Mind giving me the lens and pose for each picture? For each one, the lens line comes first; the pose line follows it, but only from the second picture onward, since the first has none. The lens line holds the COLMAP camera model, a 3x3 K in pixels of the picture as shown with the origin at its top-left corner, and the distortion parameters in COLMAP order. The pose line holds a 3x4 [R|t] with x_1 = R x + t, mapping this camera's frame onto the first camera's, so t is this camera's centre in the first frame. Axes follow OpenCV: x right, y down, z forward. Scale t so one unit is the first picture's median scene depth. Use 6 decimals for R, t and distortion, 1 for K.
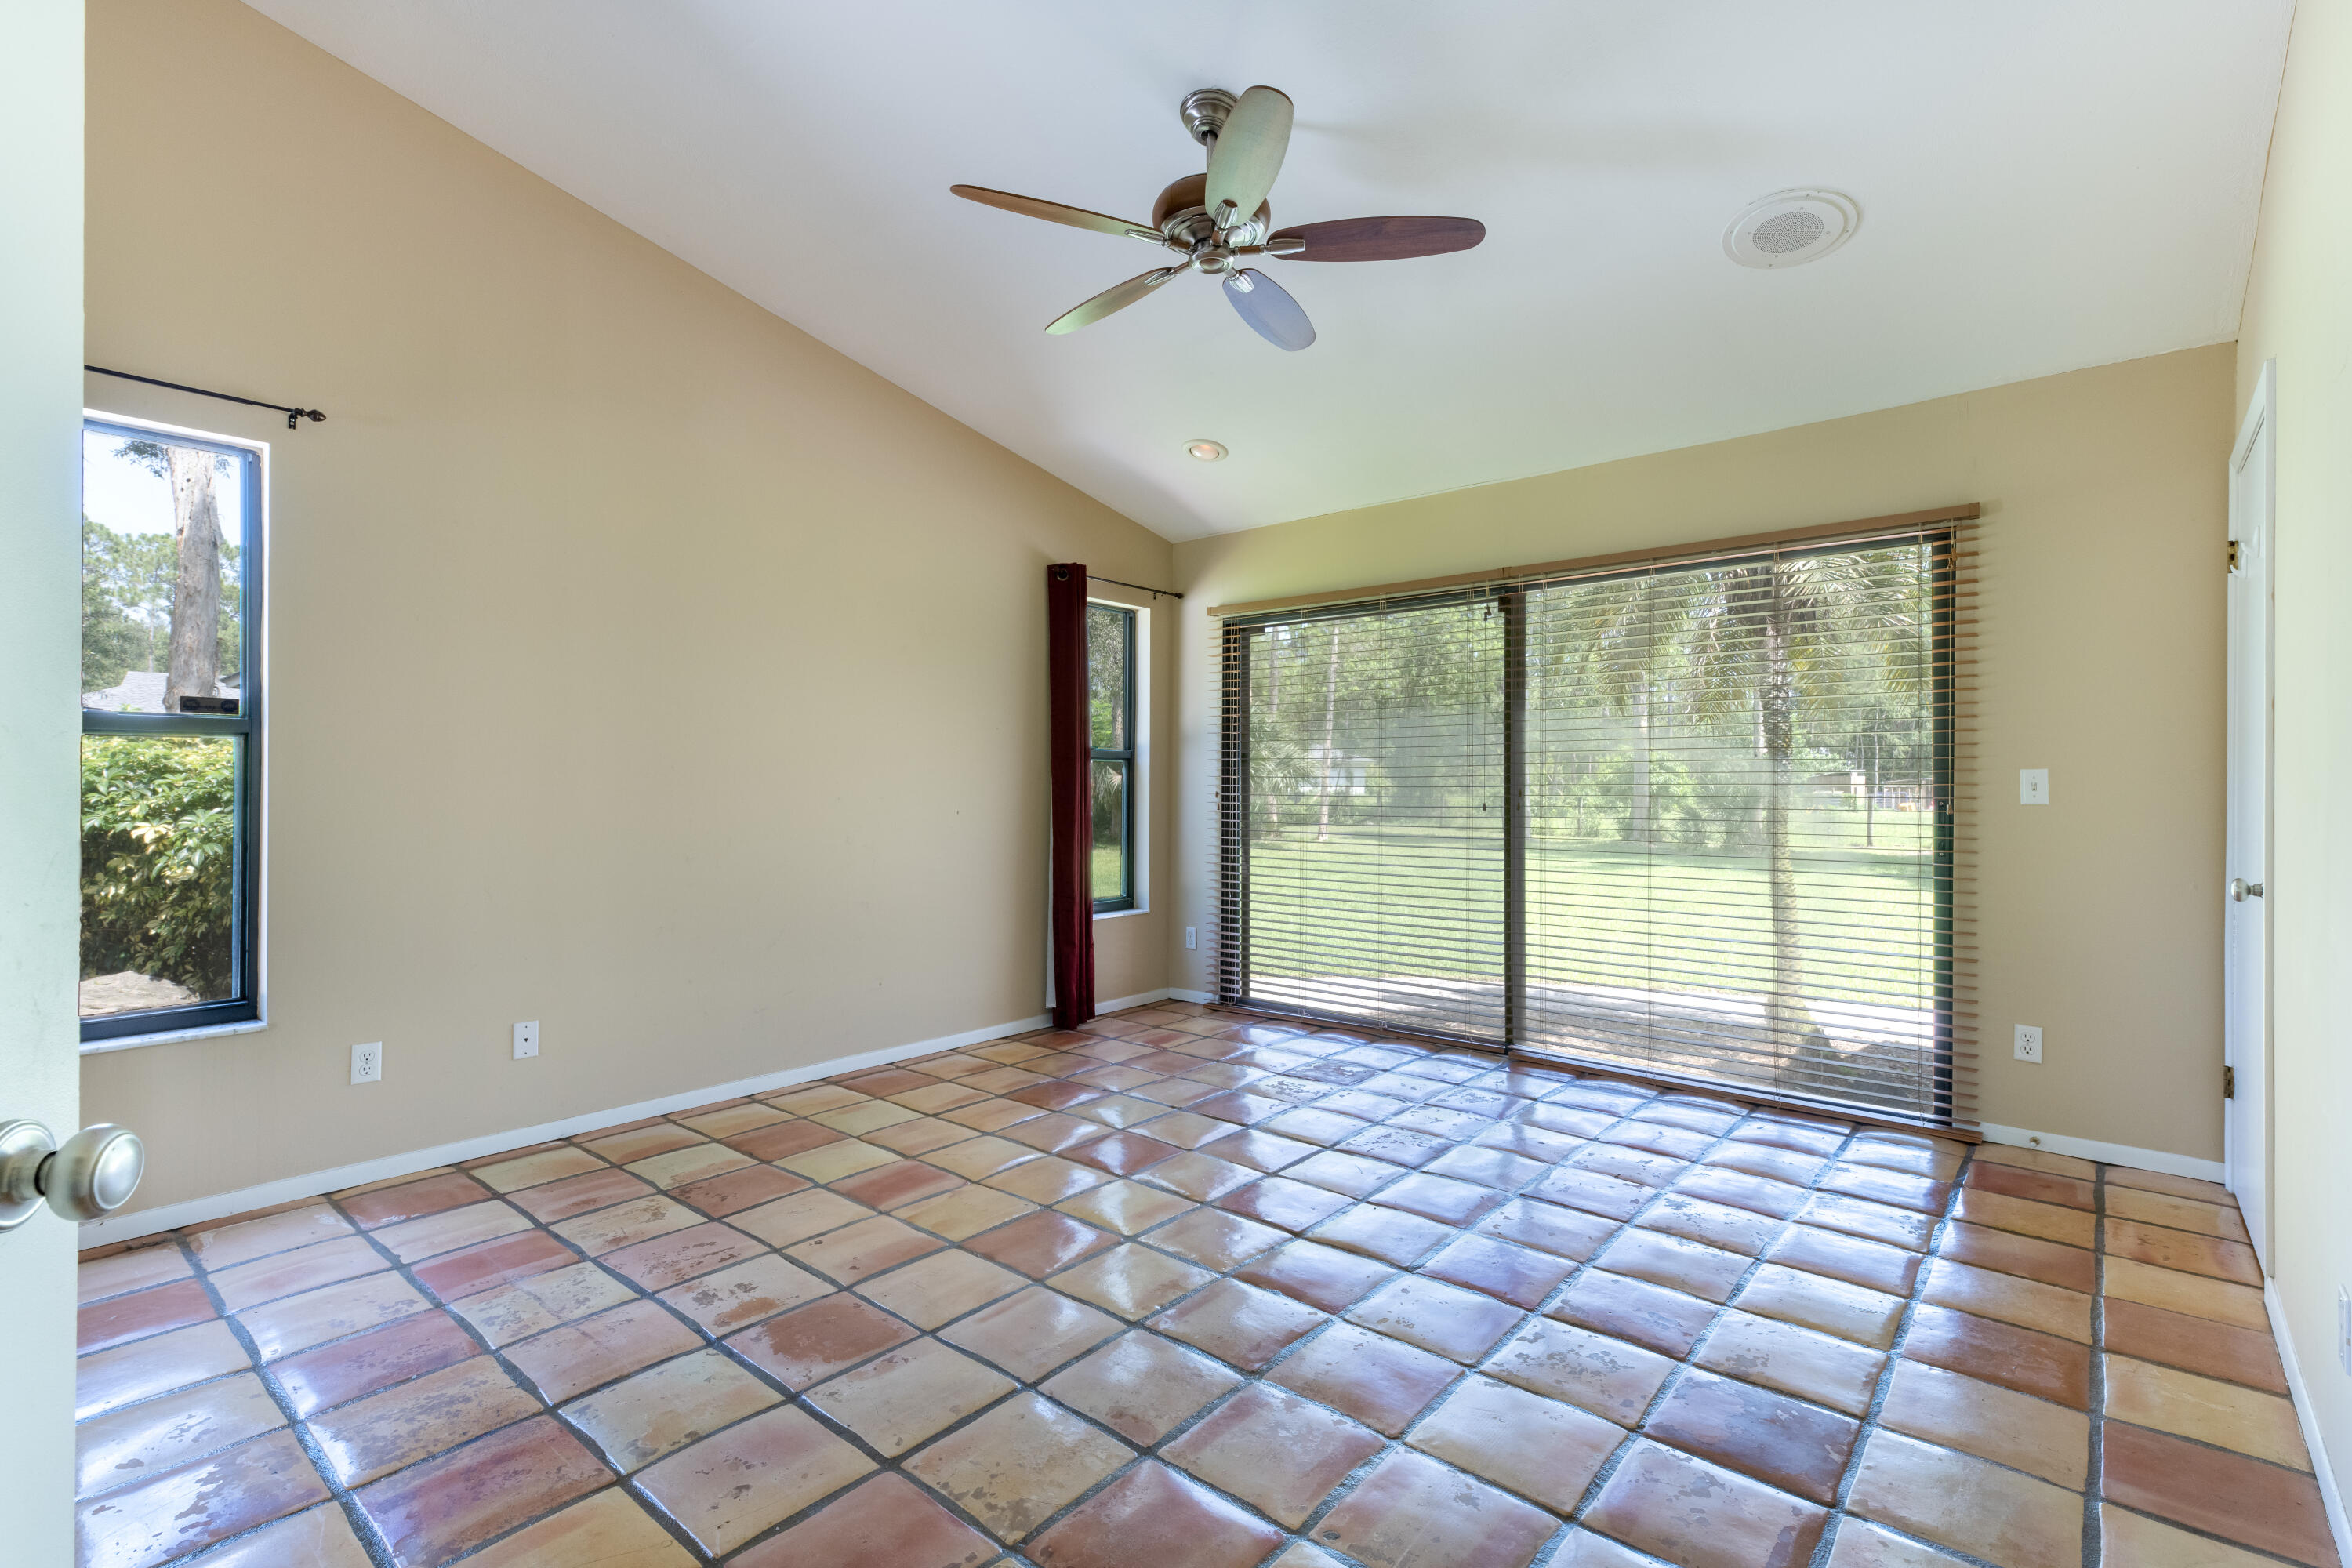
lens RADIAL K [[1079.5, 0, 1172.2], [0, 1079.5, 774.8], [0, 0, 1]] dist [-0.000113, 0.000086]
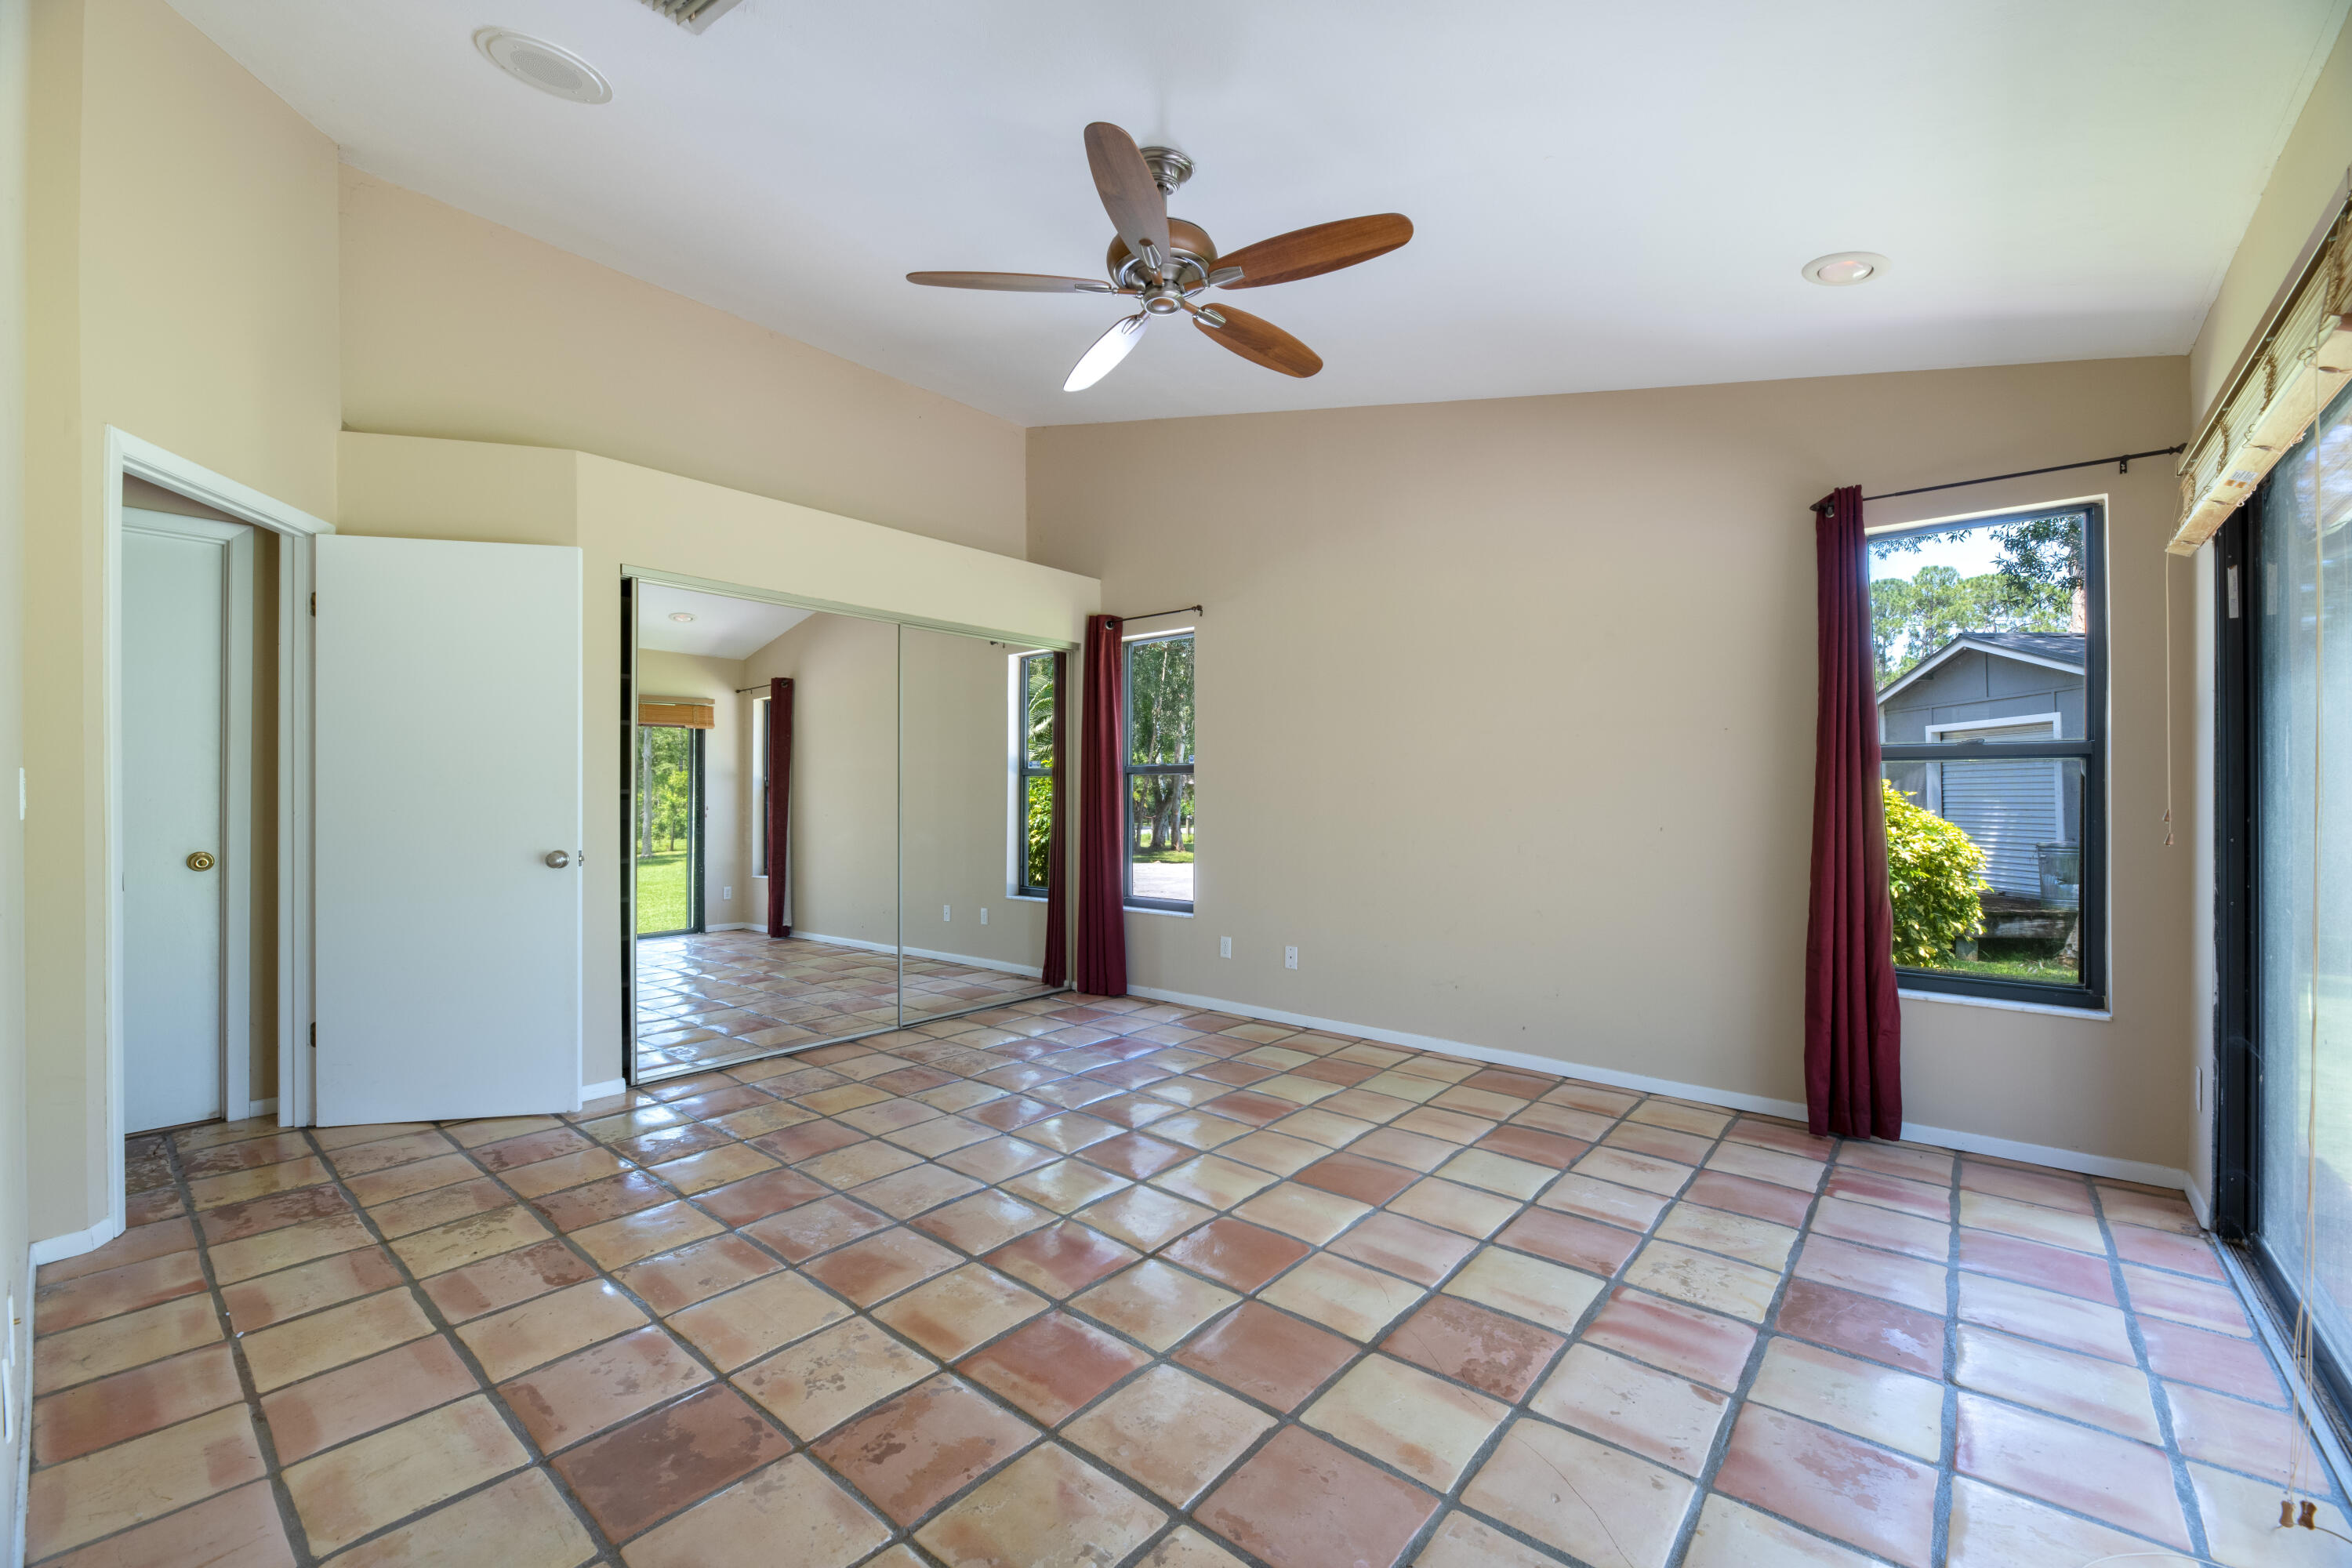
lens RADIAL K [[943.7, 0, 1176.0], [0, 943.7, 784.0], [0, 0, 1]] dist [0.001201, 0.000129]
pose [[0.005839, -0.014635, -0.999876, 0.723858], [0.005063, 0.999881, -0.014606, 0.009746], [0.999970, -0.004977, 0.005912, 0.755927]]
